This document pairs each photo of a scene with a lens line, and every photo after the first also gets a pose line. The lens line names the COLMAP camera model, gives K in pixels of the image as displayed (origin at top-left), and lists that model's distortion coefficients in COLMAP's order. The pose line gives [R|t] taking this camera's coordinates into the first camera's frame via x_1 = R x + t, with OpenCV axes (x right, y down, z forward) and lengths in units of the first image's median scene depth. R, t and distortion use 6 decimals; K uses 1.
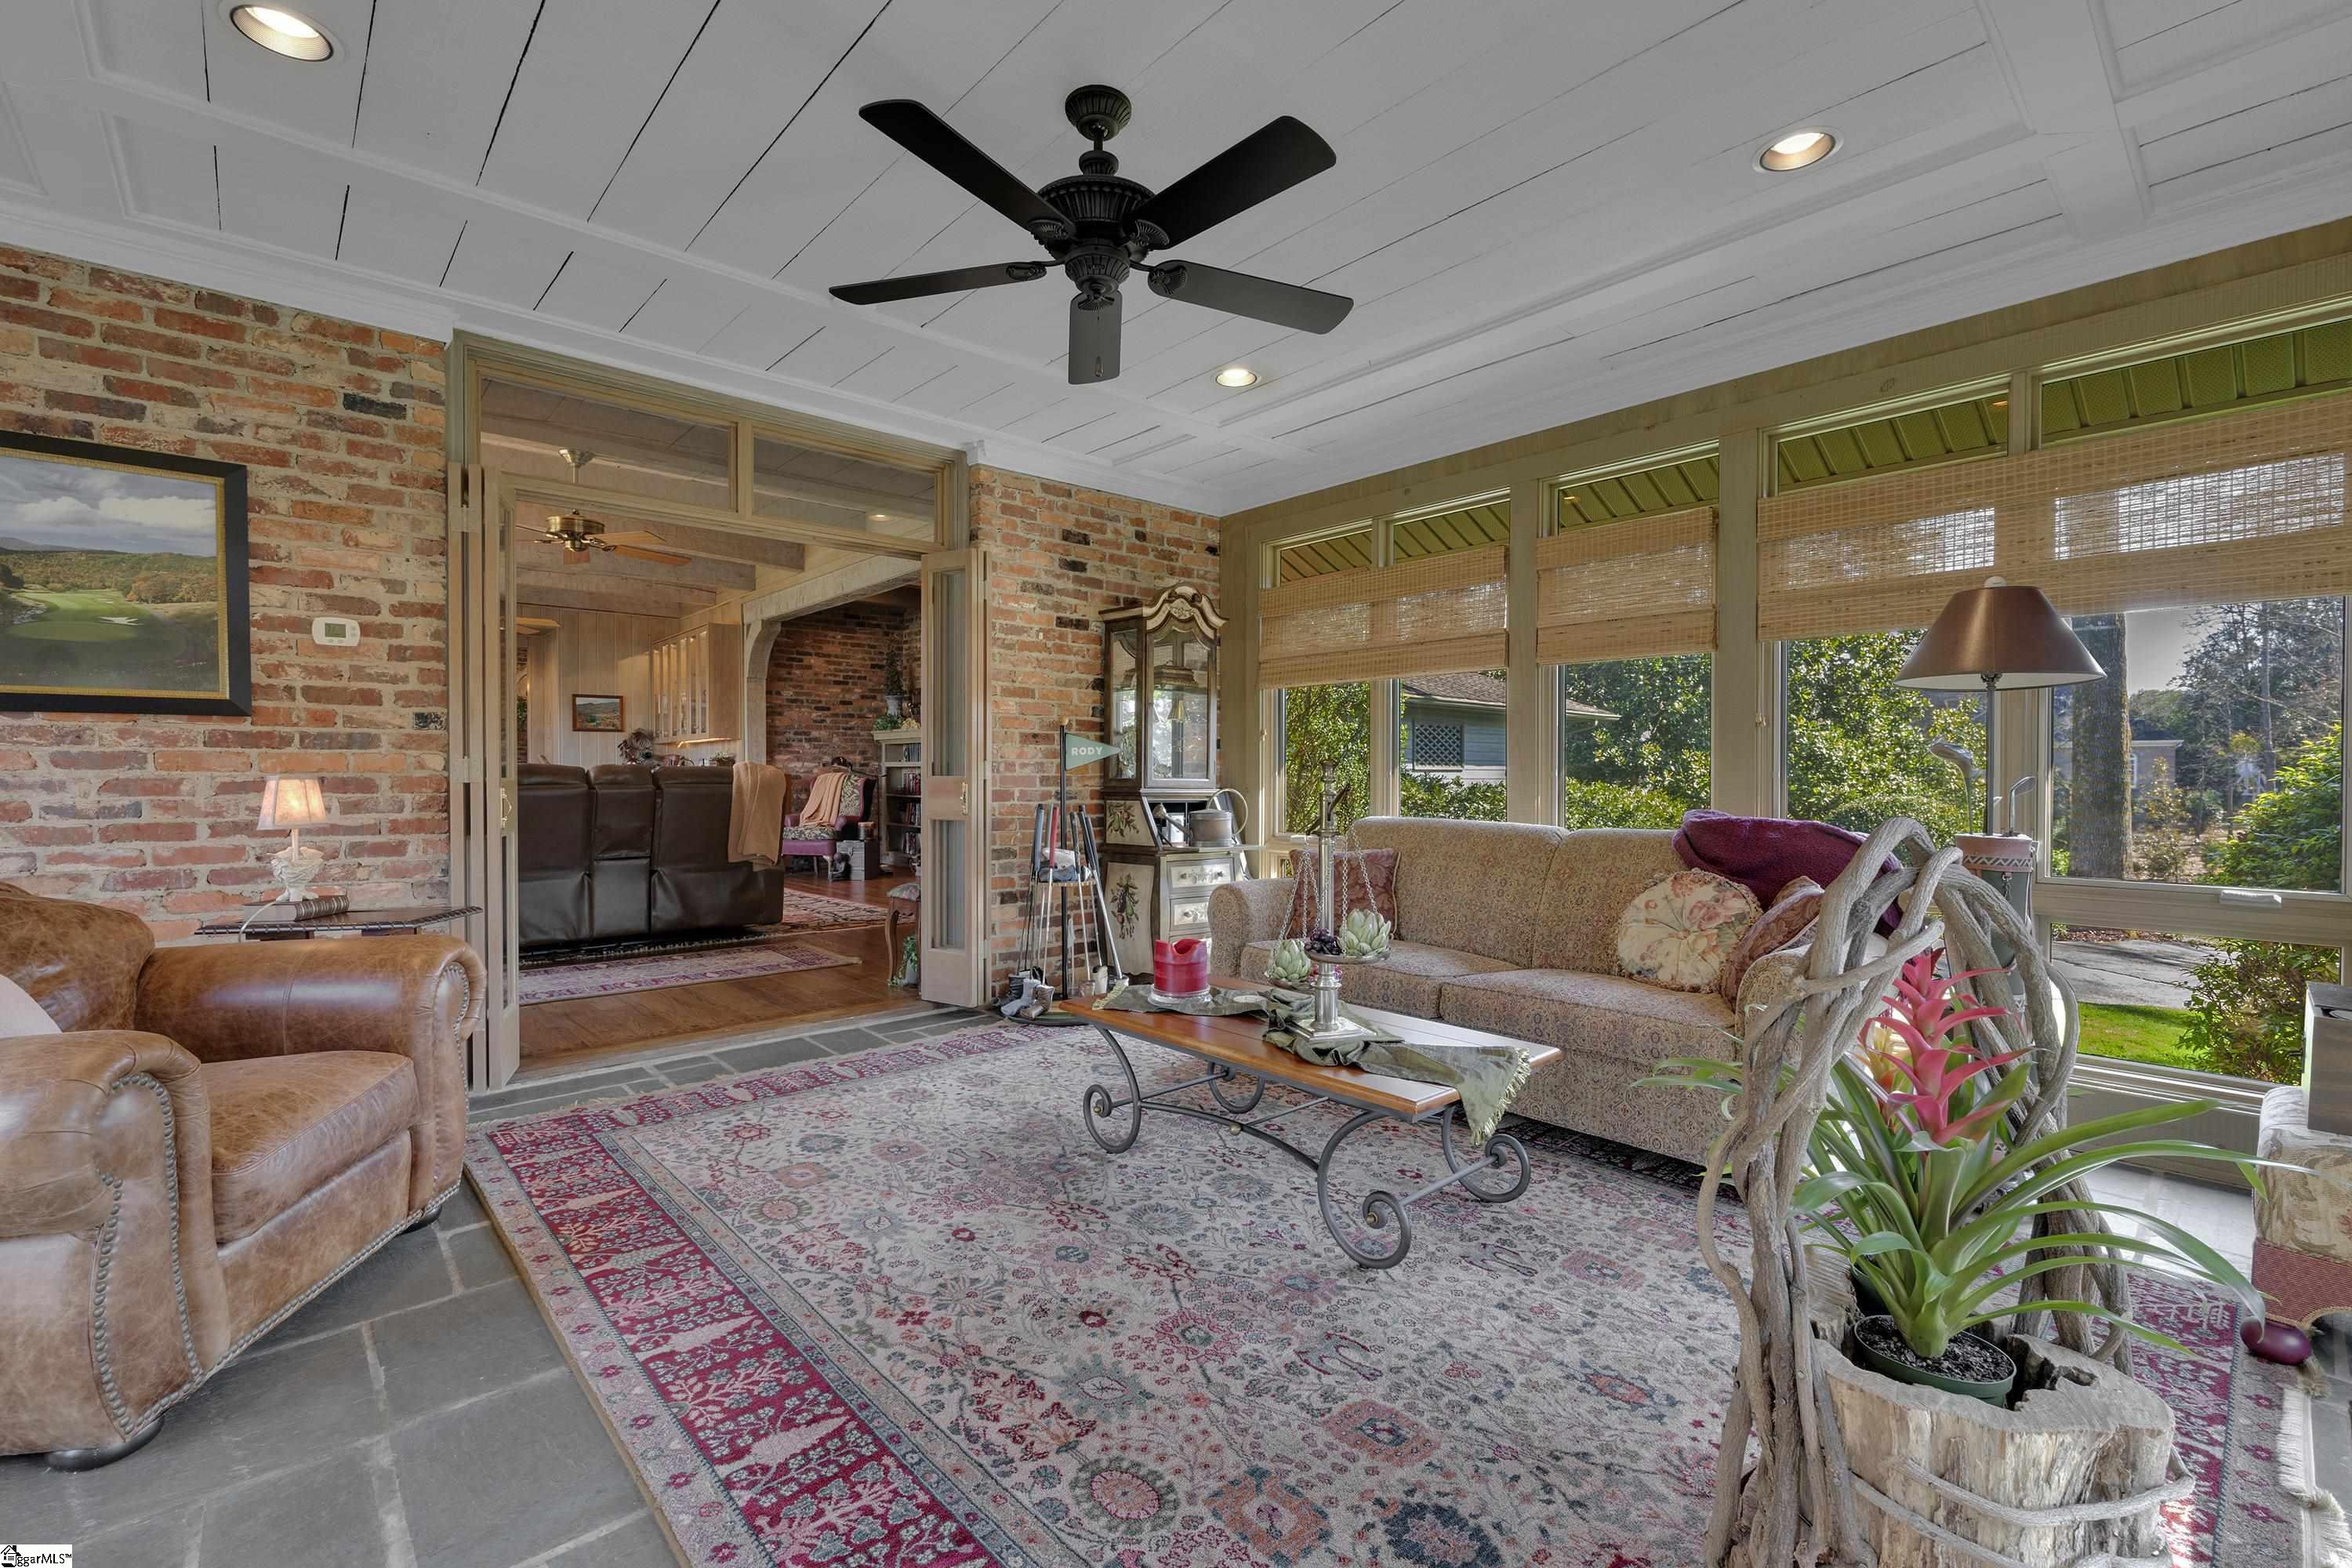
lens RADIAL K [[1051.2, 0, 1184.6], [0, 1051.2, 791.7], [0, 0, 1]] dist [-0.007432, 0.002021]
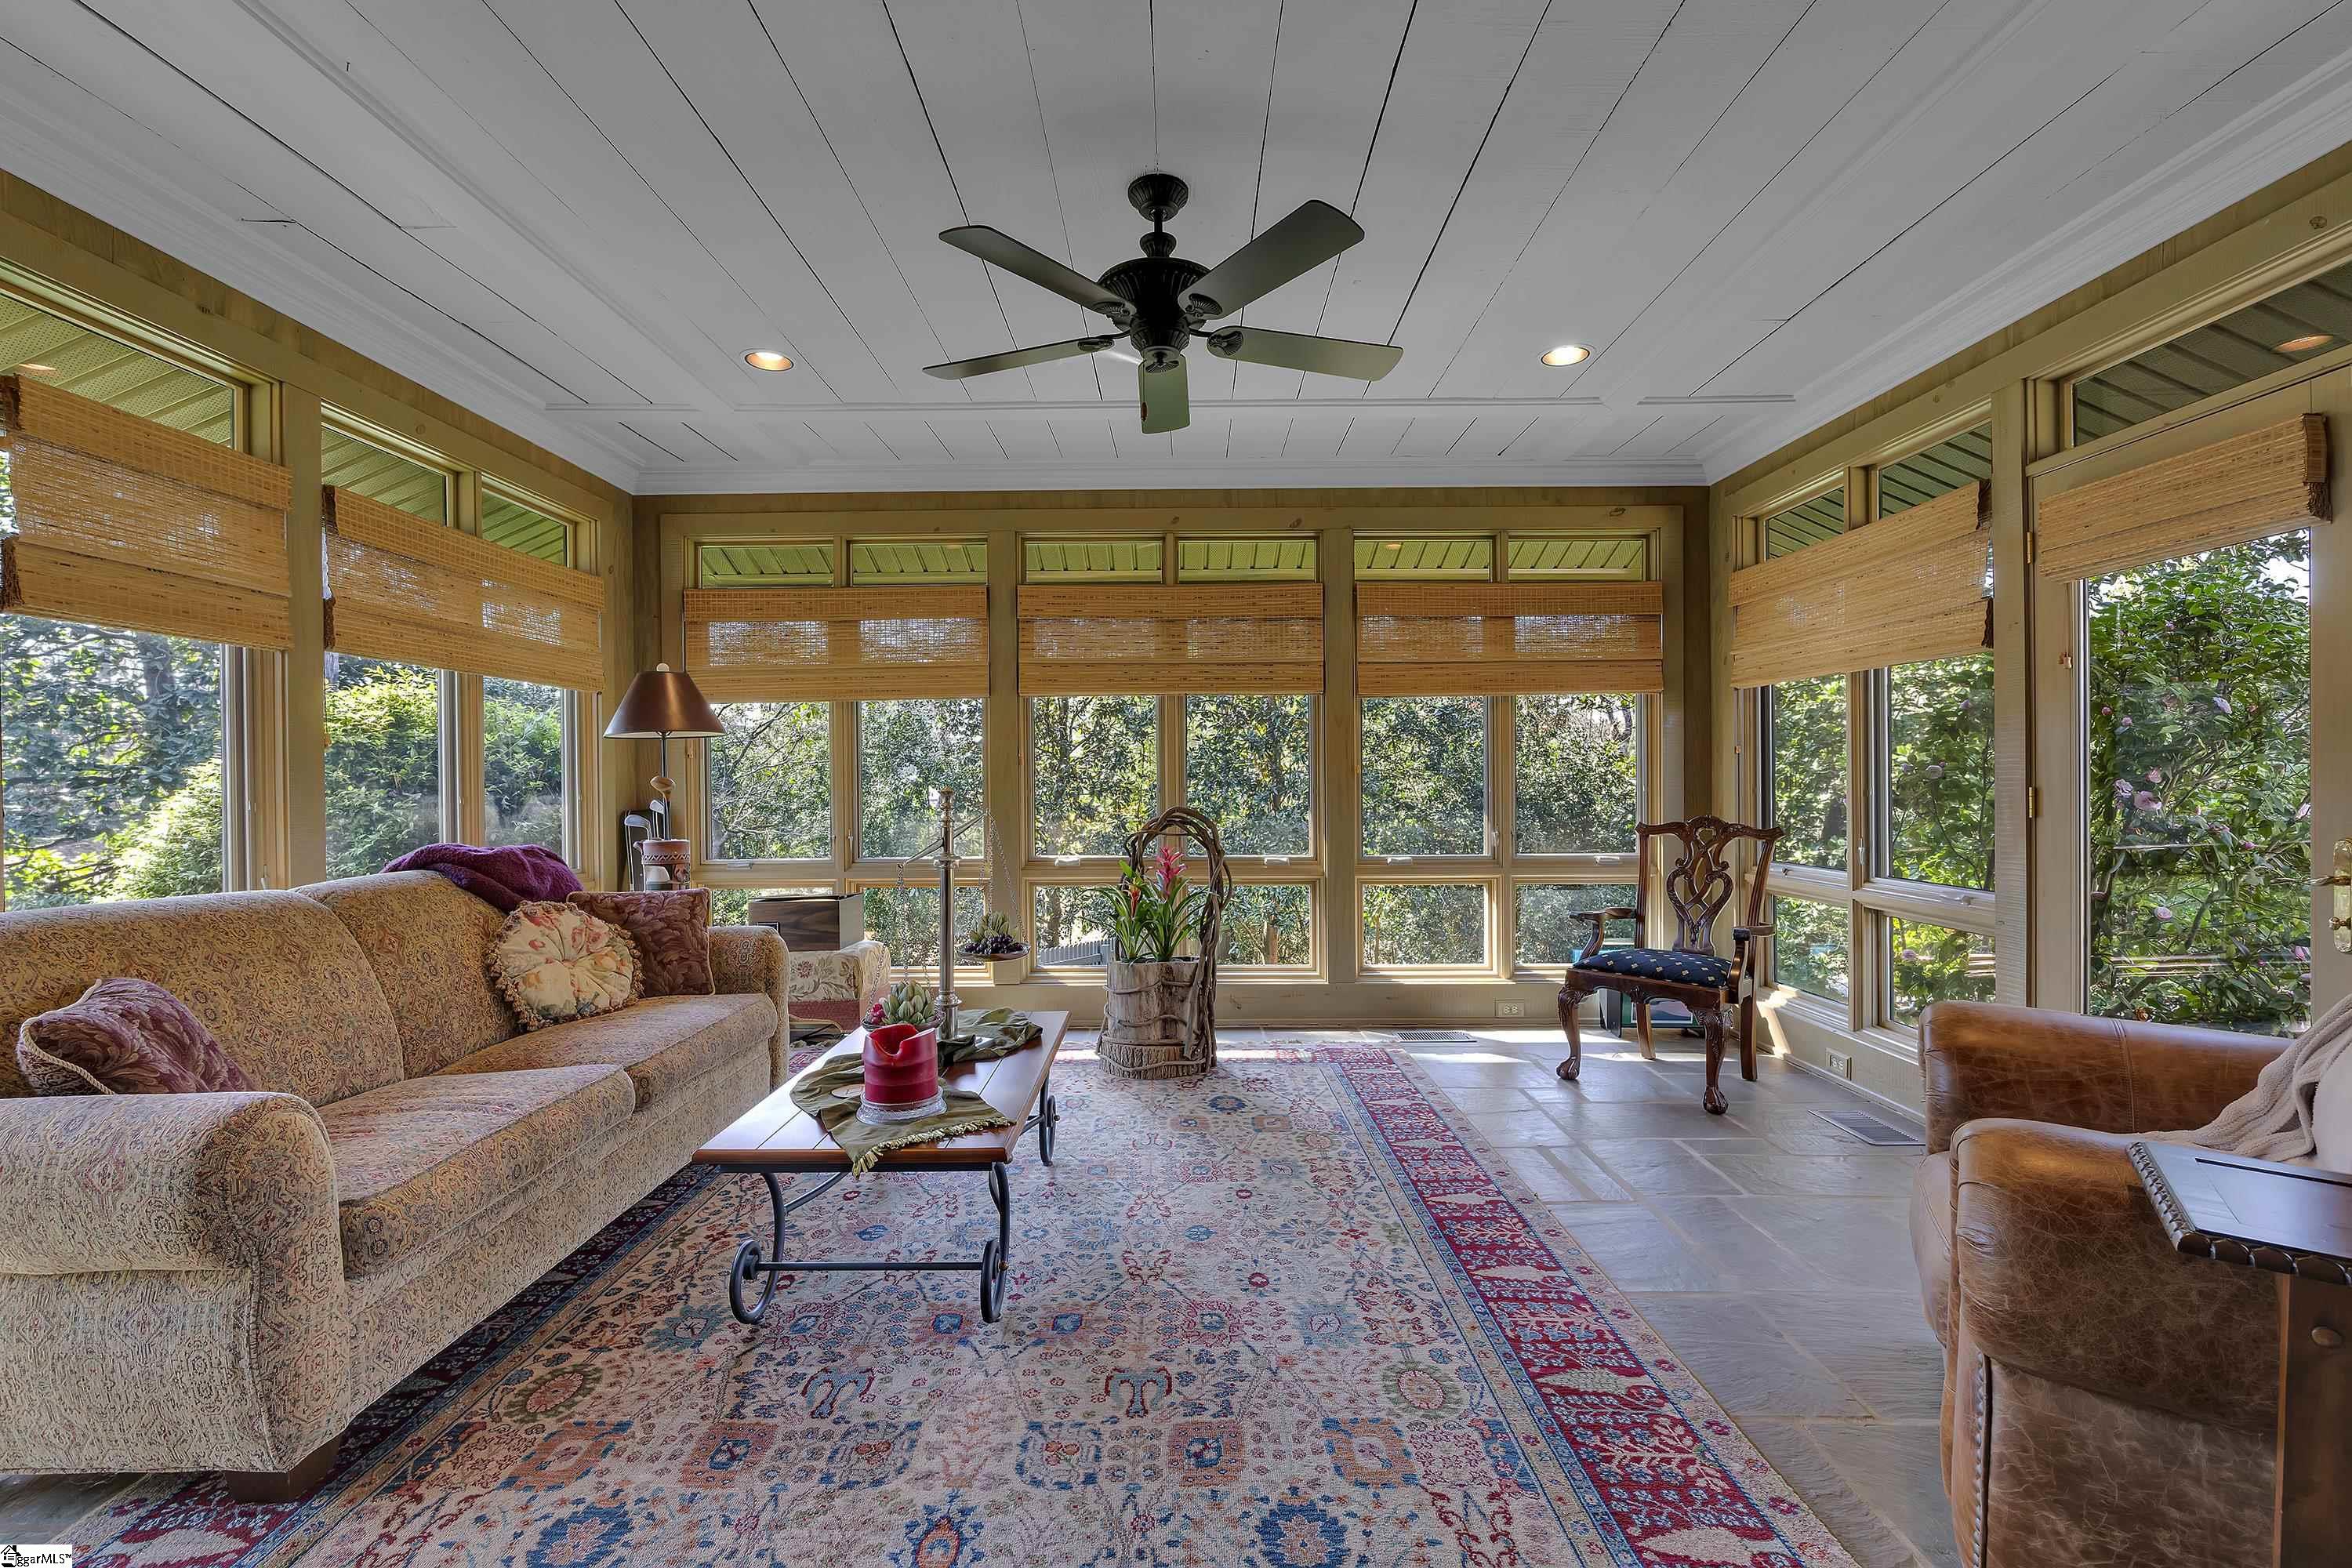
lens RADIAL K [[1051.2, 0, 1173.9], [0, 1051.2, 783.7], [0, 0, 1]] dist [-0.007432, 0.002021]
pose [[-0.746704, 0.003260, 0.665148, -0.934995], [0.015901, 0.999790, 0.012951, -0.057655], [-0.664966, 0.020247, -0.746599, 2.070616]]
